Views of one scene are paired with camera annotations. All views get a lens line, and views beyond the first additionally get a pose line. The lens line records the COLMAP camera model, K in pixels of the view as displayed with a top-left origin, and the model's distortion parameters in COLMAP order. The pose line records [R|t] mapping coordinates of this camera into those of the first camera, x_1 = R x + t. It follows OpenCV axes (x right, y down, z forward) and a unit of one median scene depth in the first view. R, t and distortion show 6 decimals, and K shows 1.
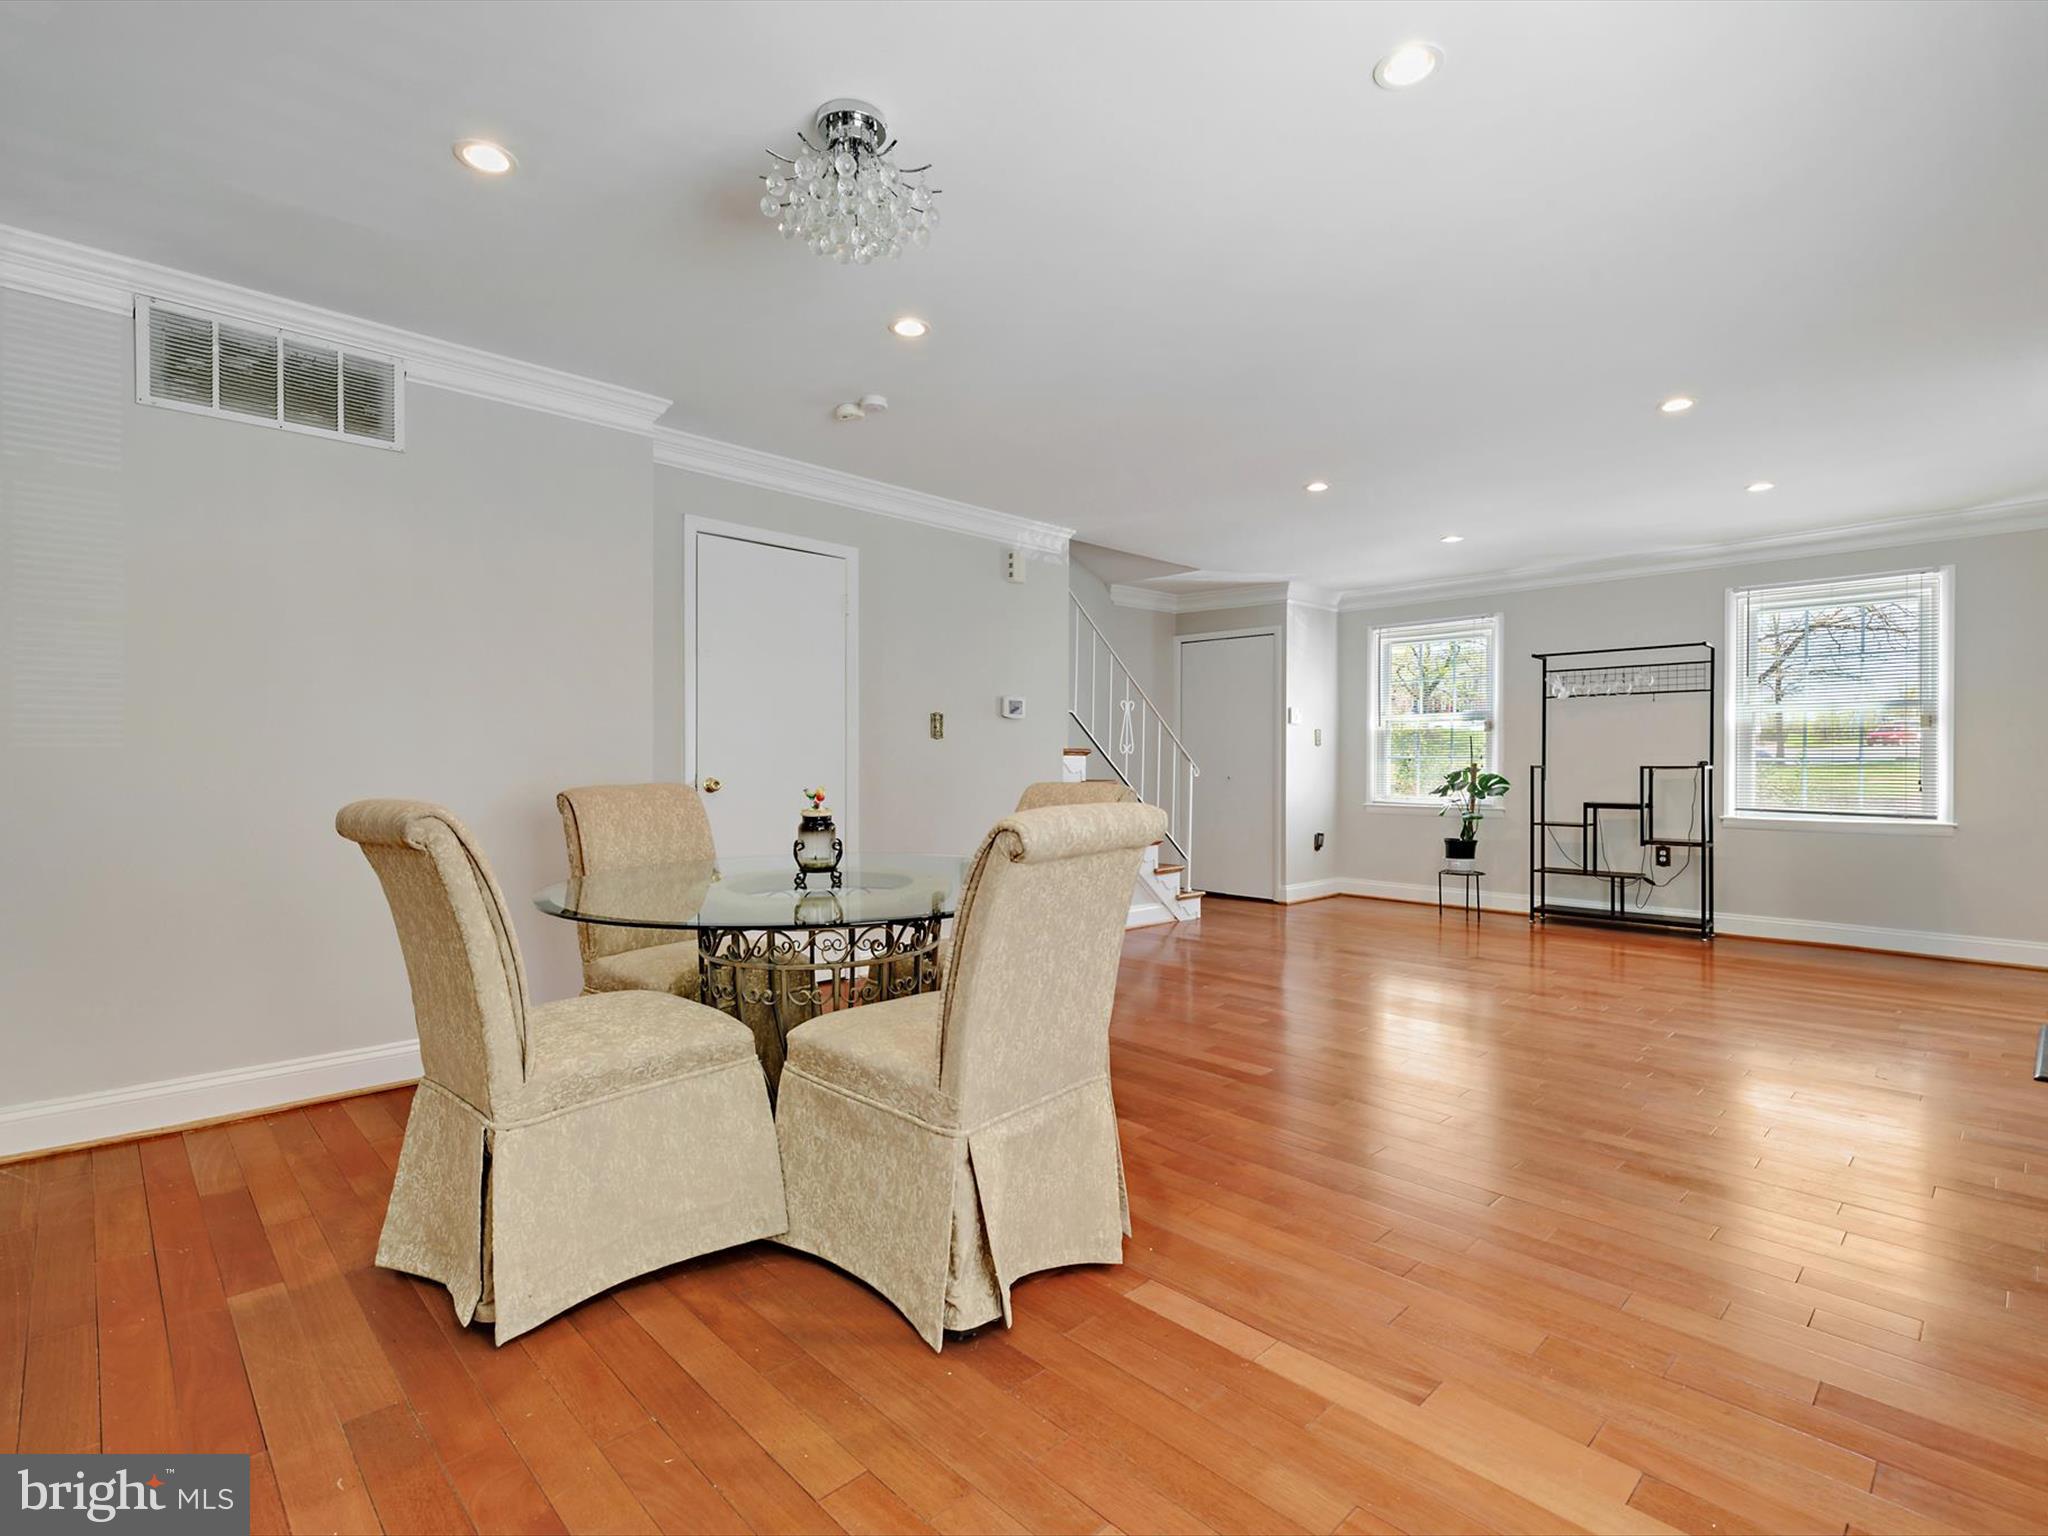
lens RADIAL K [[978.1, 0, 1004.8], [0, 978.1, 763.7], [0, 0, 1]] dist [0.000429, 0.000136]
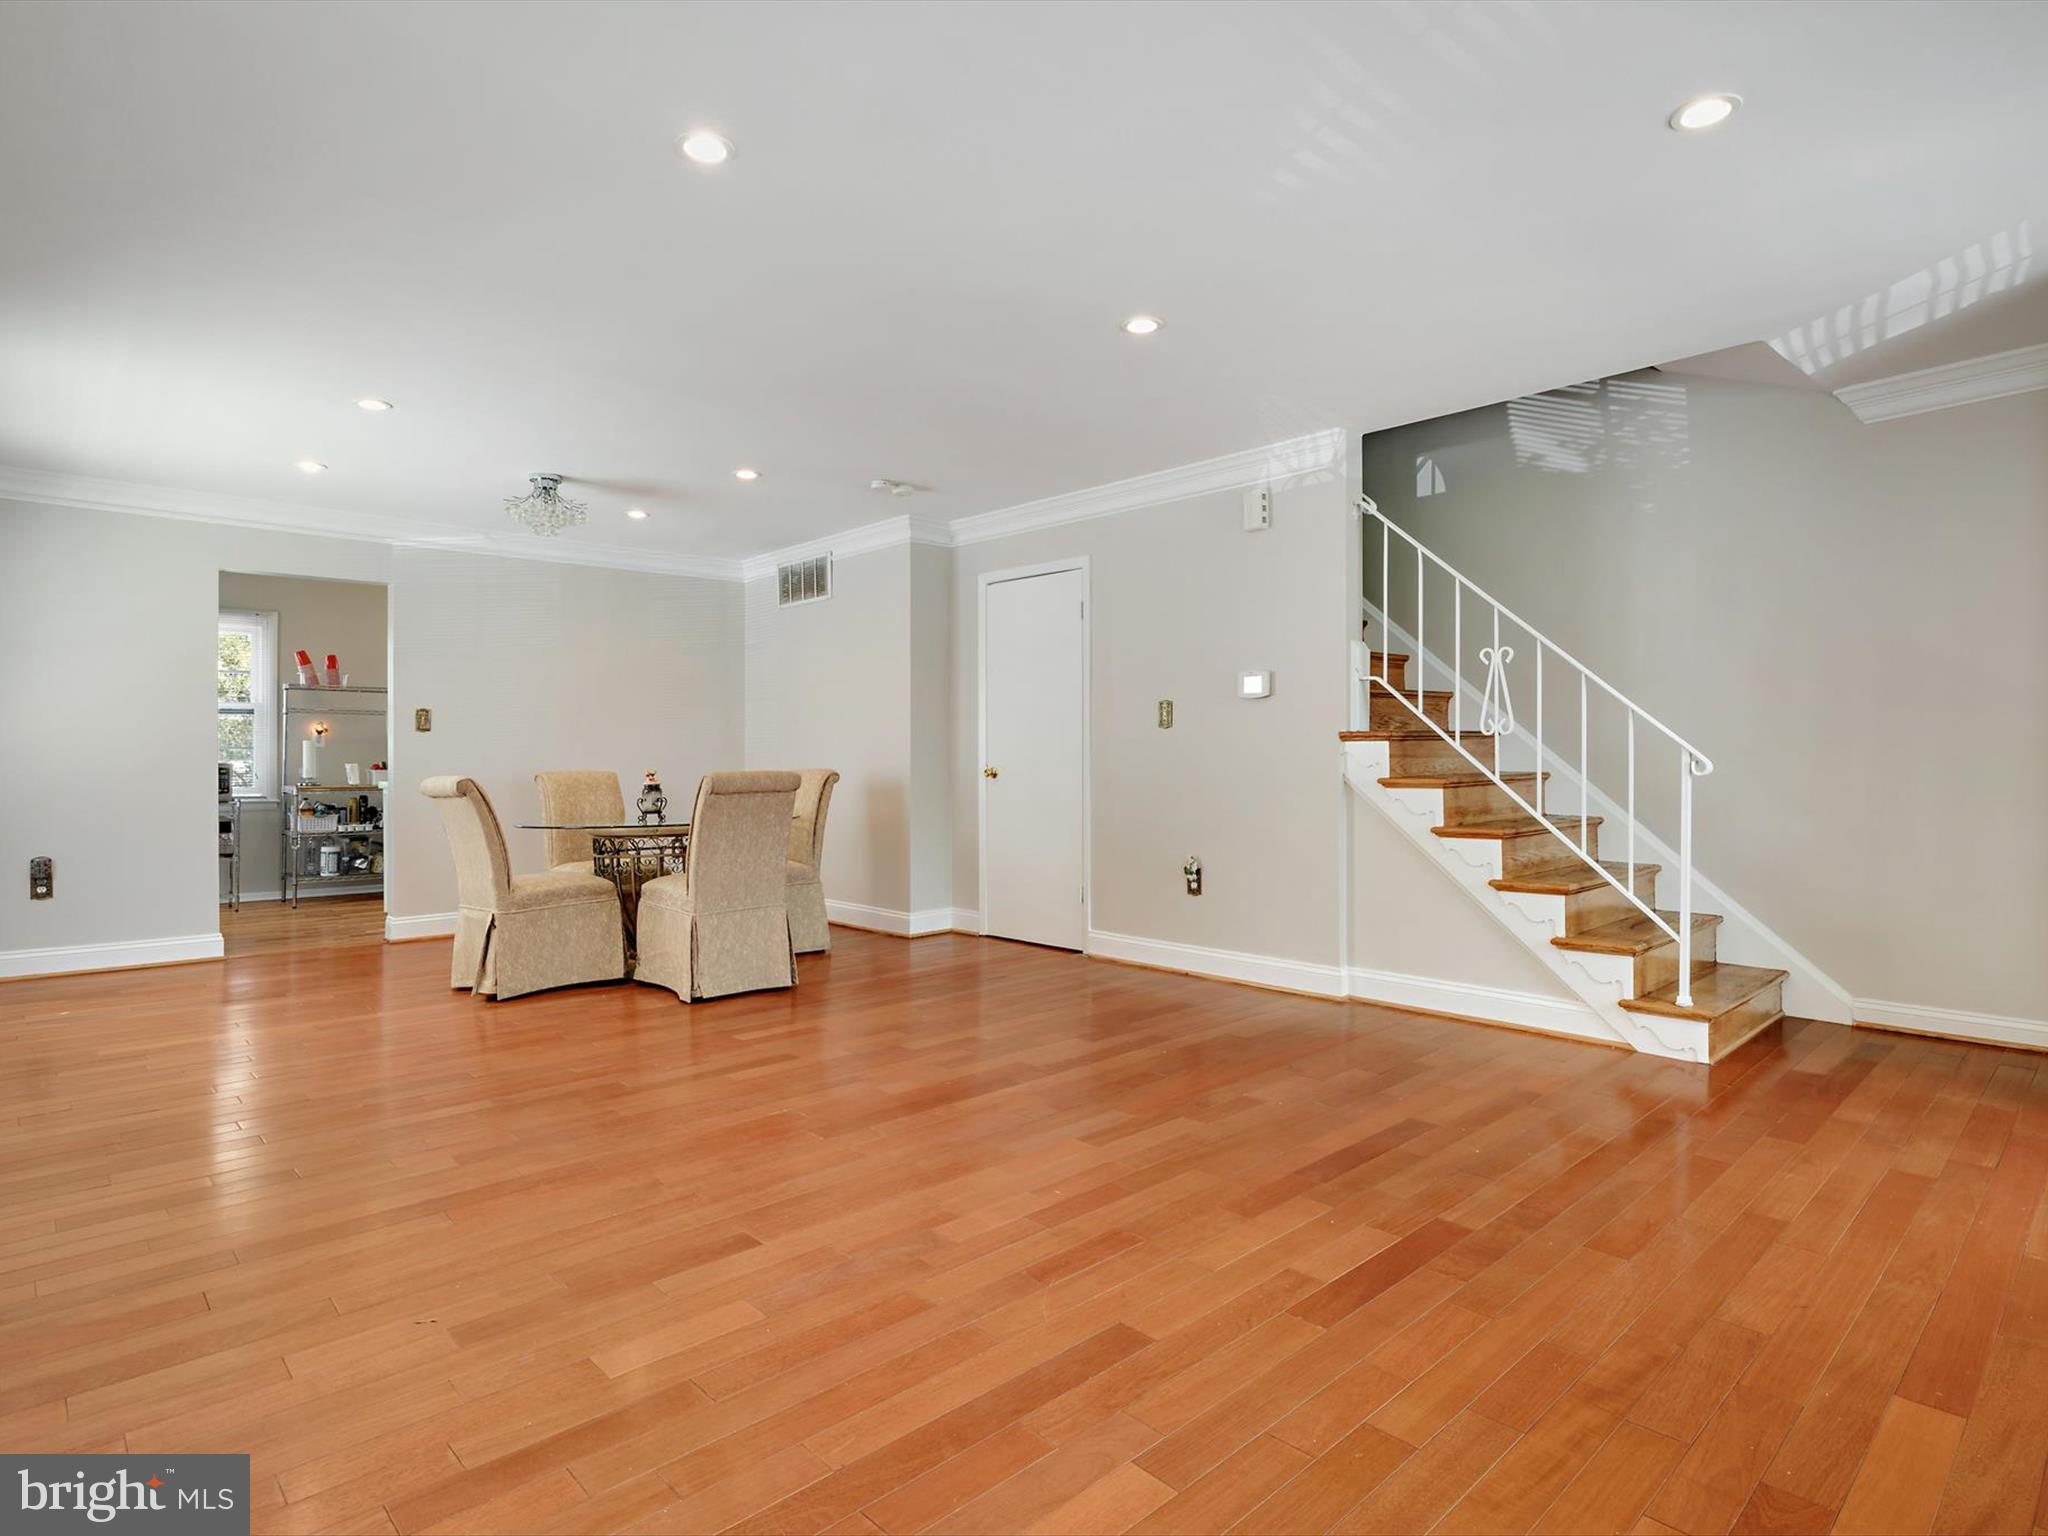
lens RADIAL K [[1086.4, 0, 1013.5], [0, 1086.4, 768.6], [0, 0, 1]] dist [0.000174, 0.000005]
pose [[-0.002061, 0.004641, -0.999987, 0.768096], [0.002646, 0.999986, 0.004636, 0.006245], [0.999994, -0.002636, -0.002073, 0.675646]]
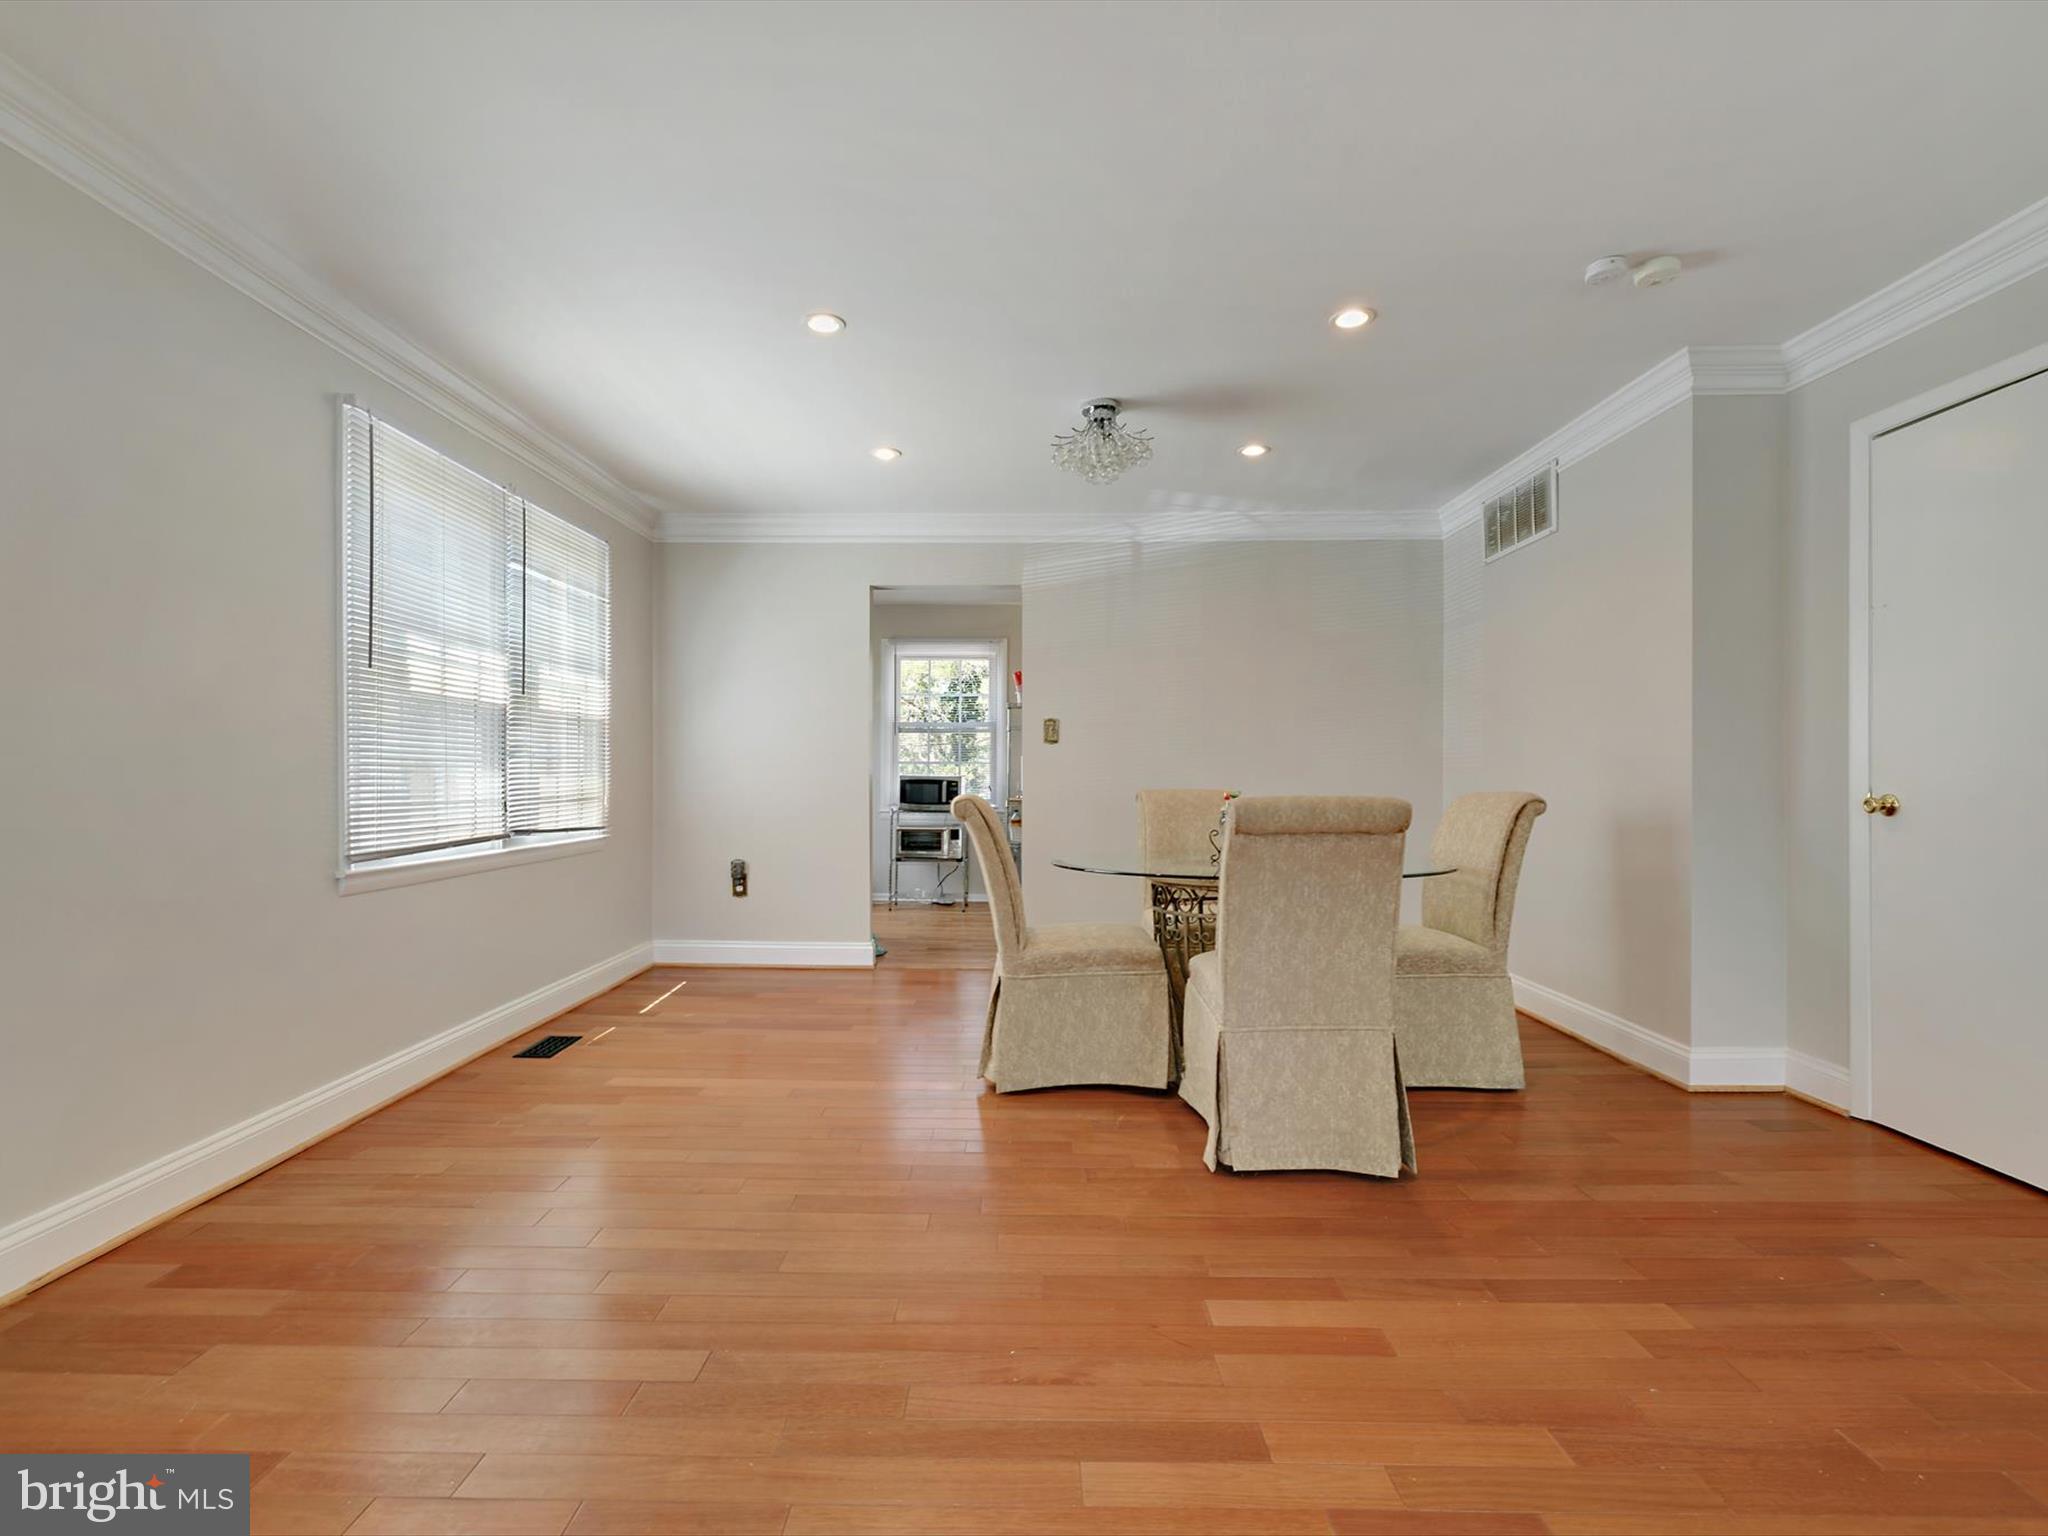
lens RADIAL K [[967.7, 0, 1020.5], [0, 967.7, 770.9], [0, 0, 1]] dist [0.001828, 0.001324]
pose [[-0.689100, -0.008316, -0.724619, 0.385751], [-0.006268, 0.999965, -0.005516, 0.003370], [0.724639, 0.000740, -0.689128, 0.674048]]
